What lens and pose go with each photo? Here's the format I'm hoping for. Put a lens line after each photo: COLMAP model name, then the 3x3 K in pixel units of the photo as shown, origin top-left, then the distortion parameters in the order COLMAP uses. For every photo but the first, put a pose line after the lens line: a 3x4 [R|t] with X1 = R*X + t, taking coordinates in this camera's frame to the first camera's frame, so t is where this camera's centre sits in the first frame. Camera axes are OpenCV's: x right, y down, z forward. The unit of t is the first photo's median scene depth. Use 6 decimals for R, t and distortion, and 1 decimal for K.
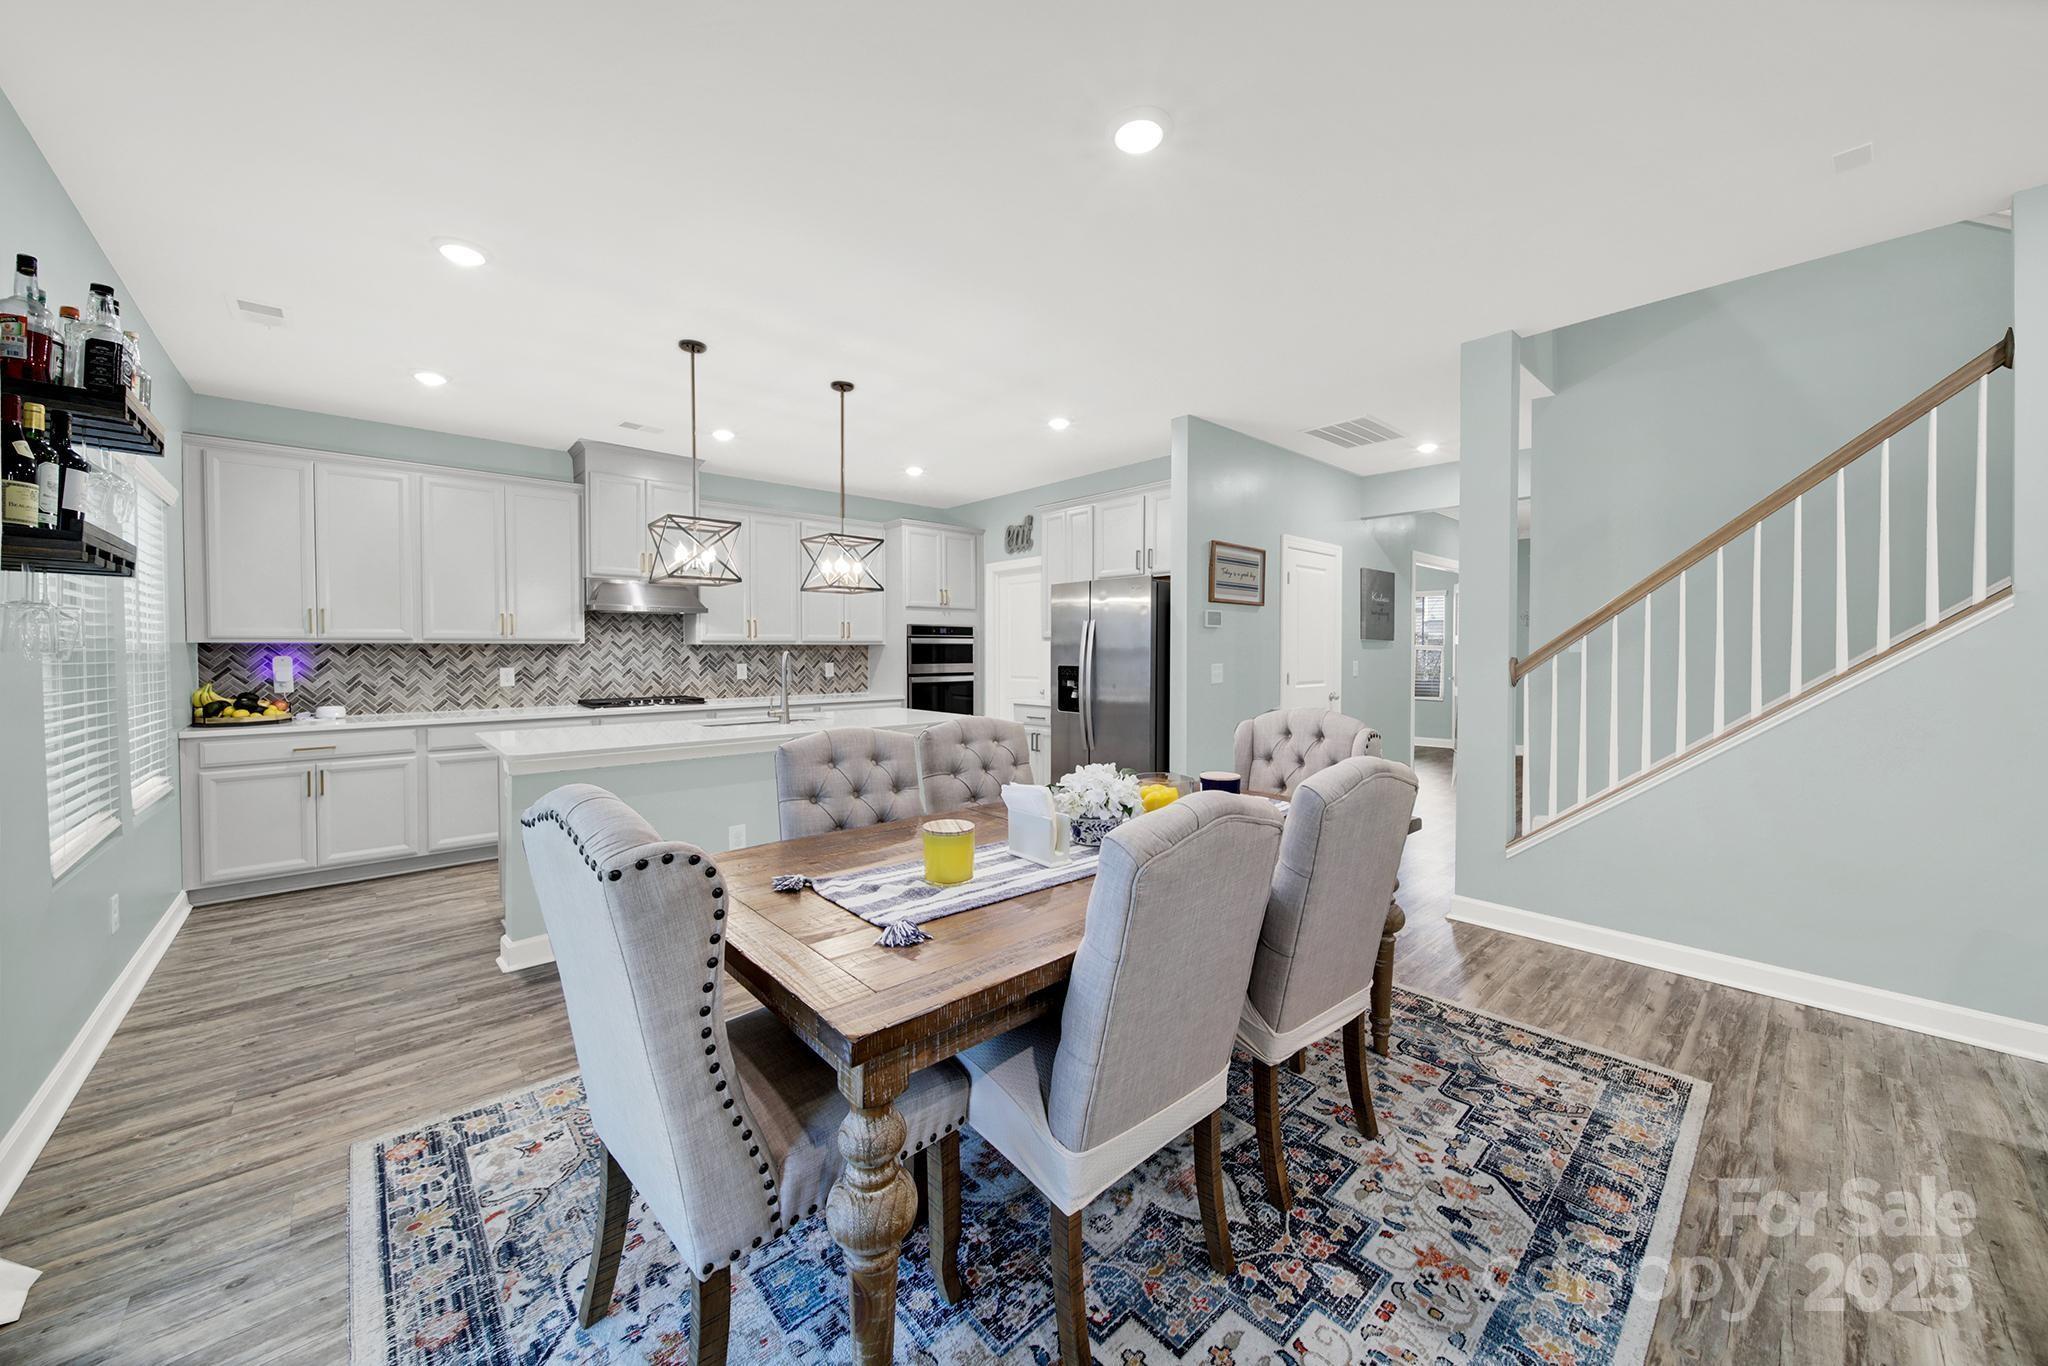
lens RADIAL K [[737.1, 0, 1018.0], [0, 737.1, 668.8], [0, 0, 1]] dist [-0.001724, -0.000394]
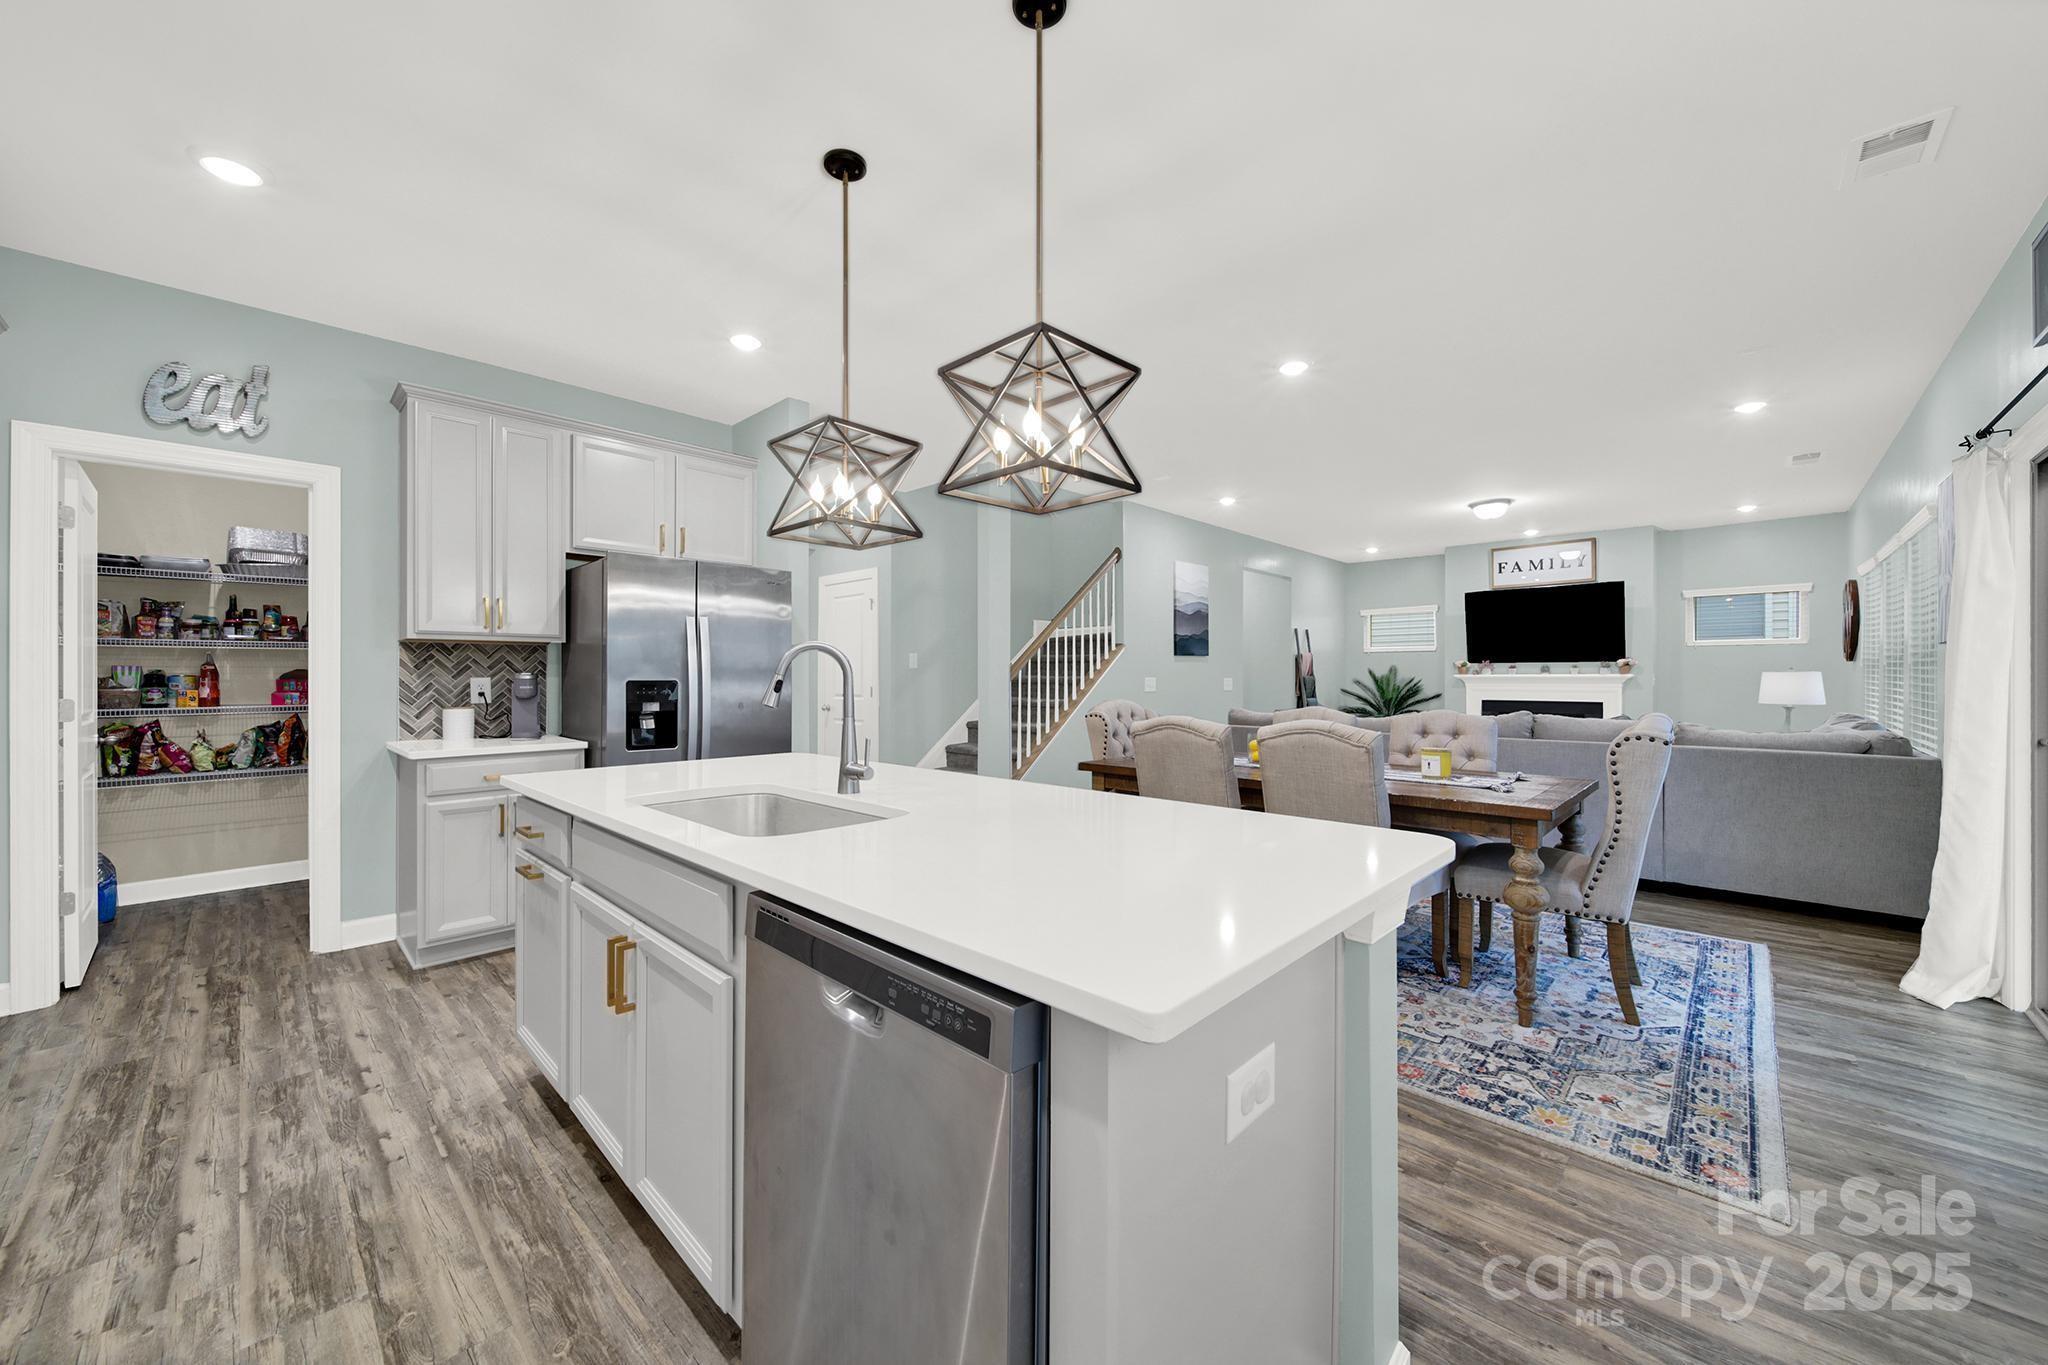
lens RADIAL K [[748.5, 0, 1029.0], [0, 748.5, 680.2], [0, 0, 1]] dist [-0.002011, -0.000357]
pose [[-0.074861, -0.000922, 0.997194, -0.702824], [0.024940, 0.999685, 0.002797, 0.002553], [-0.996882, 0.025080, -0.074815, 0.795664]]
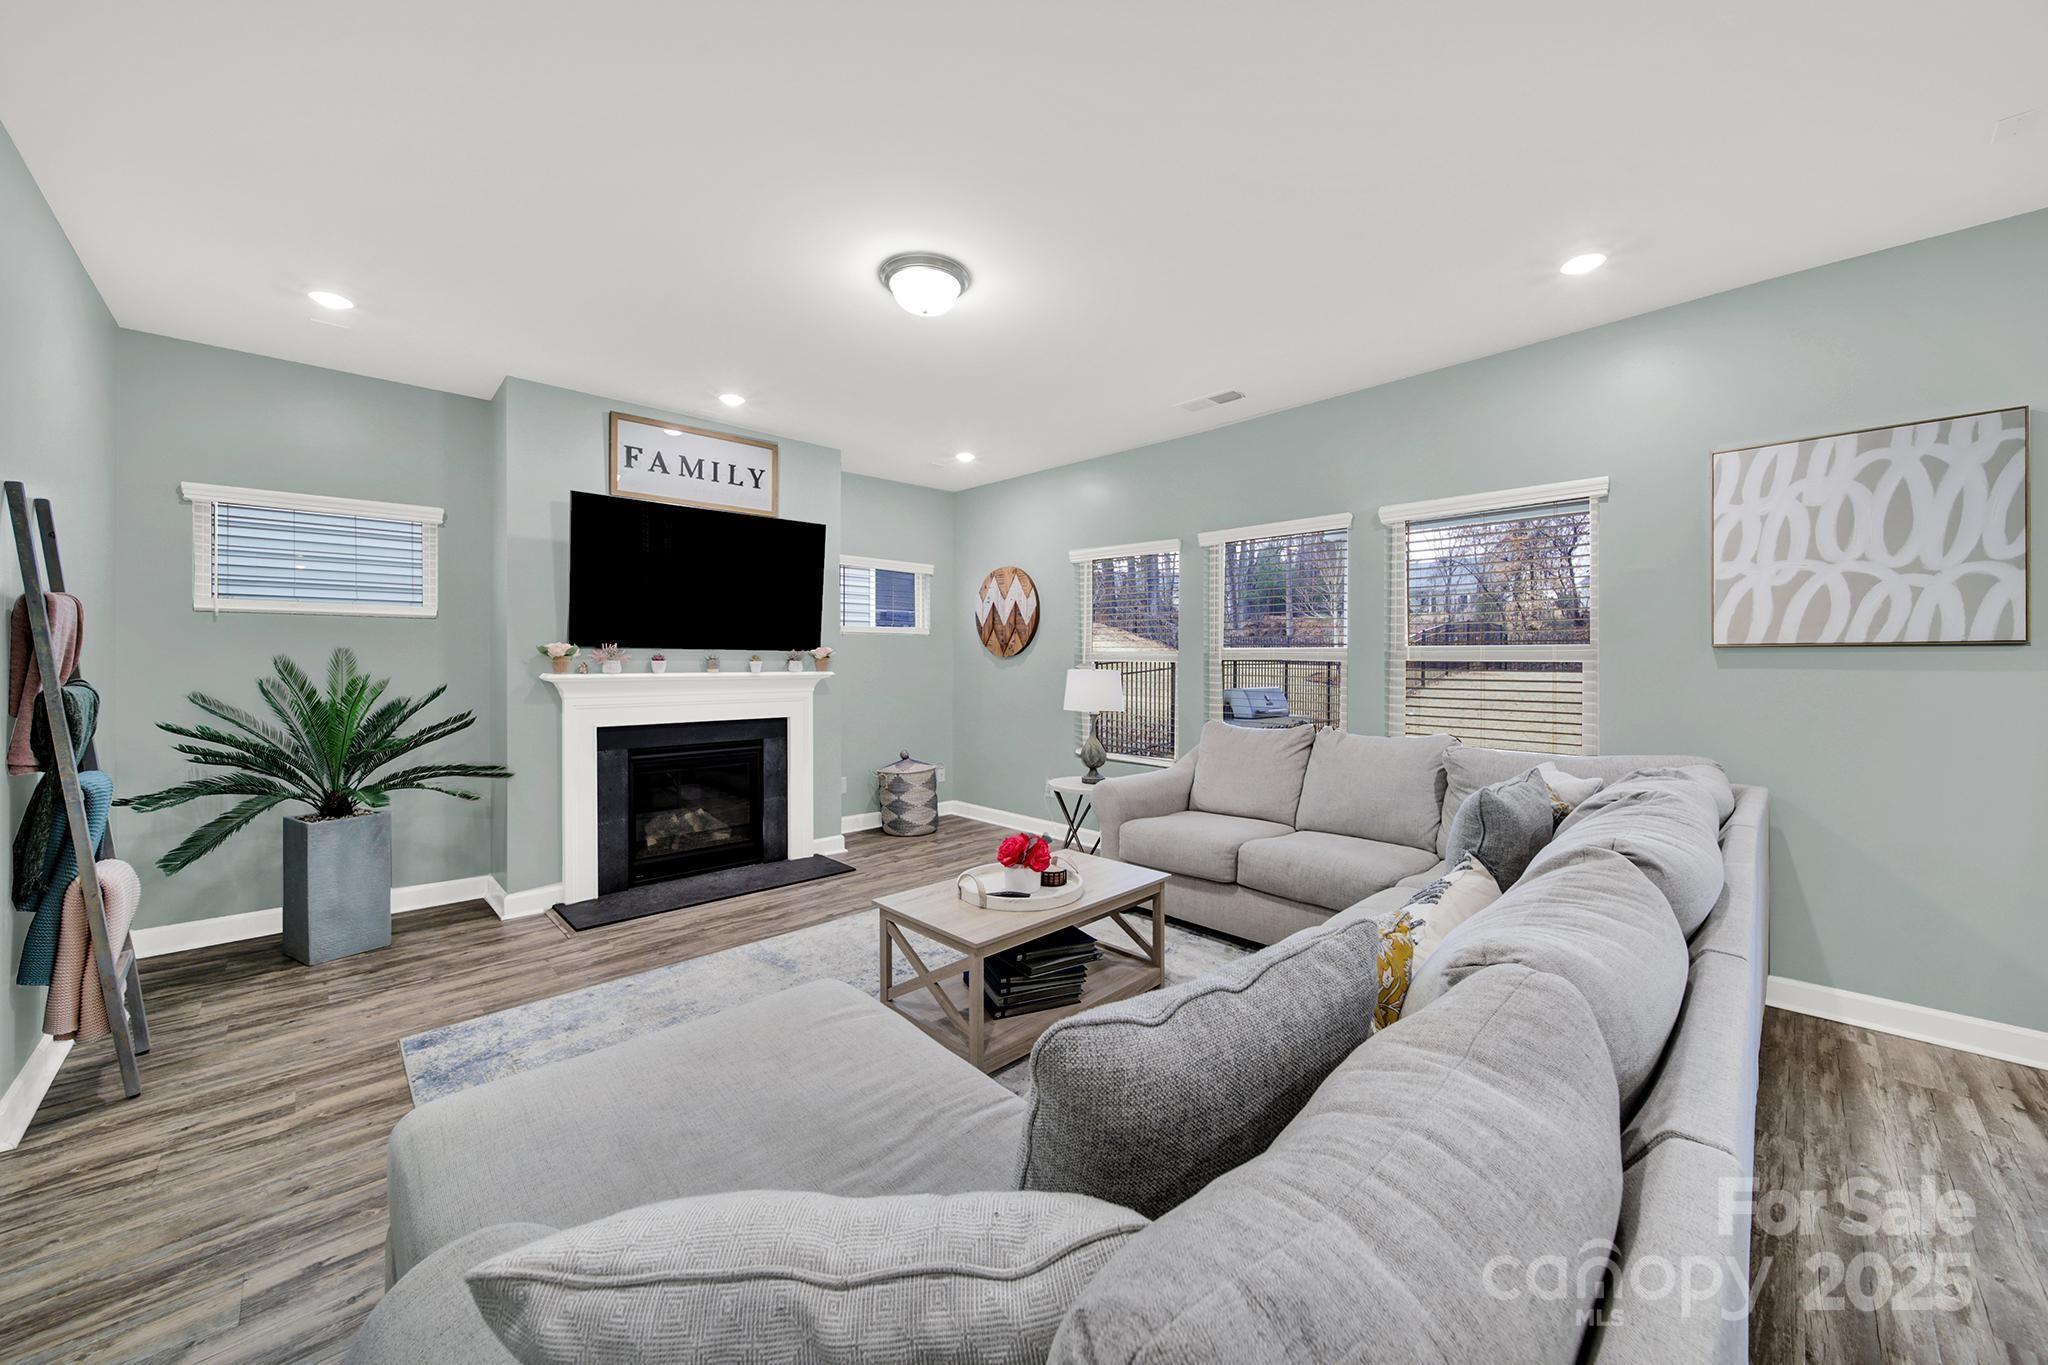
lens RADIAL K [[737.1, 0, 1018.0], [0, 737.1, 668.3], [0, 0, 1]] dist [-0.001724, -0.000394]
pose [[-0.999448, 0.001342, -0.033208, 0.597718], [0.000353, 0.999557, 0.029776, -0.009213], [0.033233, 0.029748, -0.999005, 0.410249]]
